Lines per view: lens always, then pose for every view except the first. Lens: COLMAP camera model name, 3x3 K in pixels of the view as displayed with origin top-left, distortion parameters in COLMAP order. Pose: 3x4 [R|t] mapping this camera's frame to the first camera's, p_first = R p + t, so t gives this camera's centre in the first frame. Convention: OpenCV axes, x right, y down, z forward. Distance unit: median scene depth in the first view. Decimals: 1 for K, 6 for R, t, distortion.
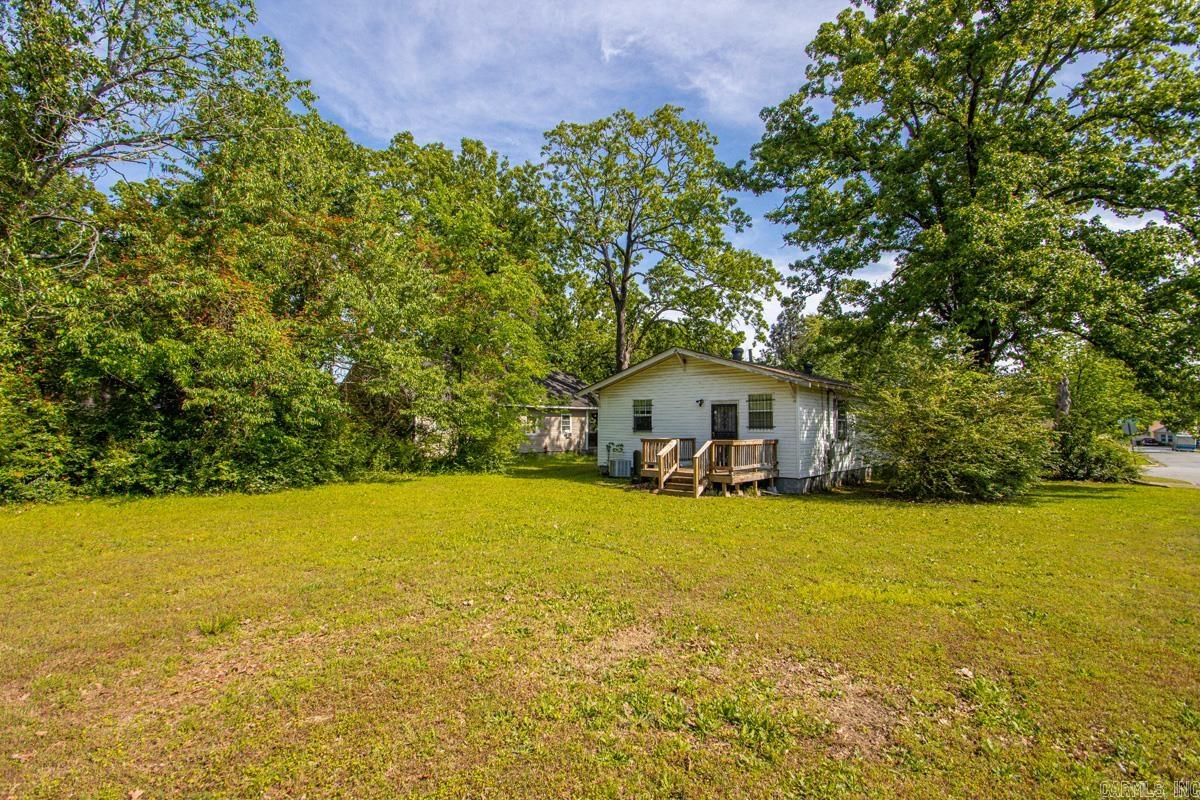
lens RADIAL K [[577.5, 0, 589.4], [0, 577.5, 410.2], [0, 0, 1]] dist [0.000724, -0.010563]
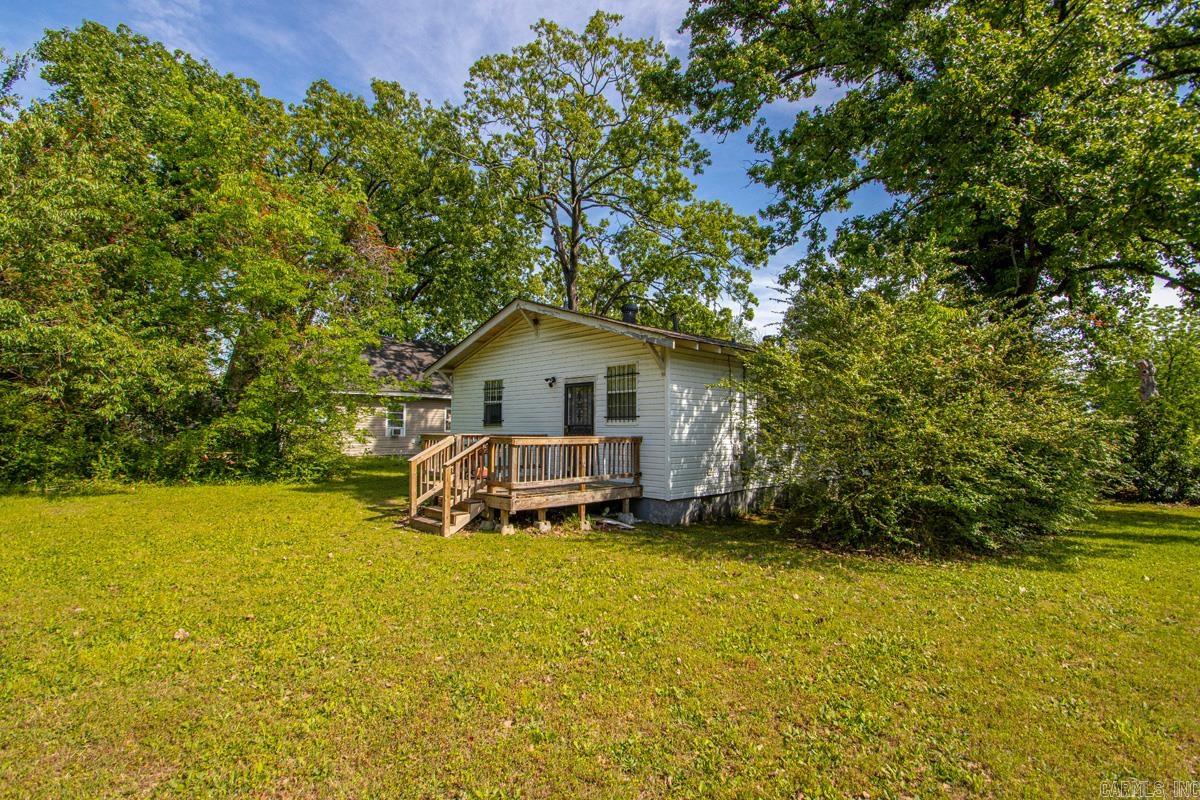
lens RADIAL K [[577.5, 0, 589.4], [0, 577.5, 410.2], [0, 0, 1]] dist [0.000724, -0.010563]
pose [[0.996057, 0.000733, -0.088715, 0.297683], [-0.000824, 0.999999, -0.000992, 0.020685], [0.088714, 0.001061, 0.996057, 0.341656]]
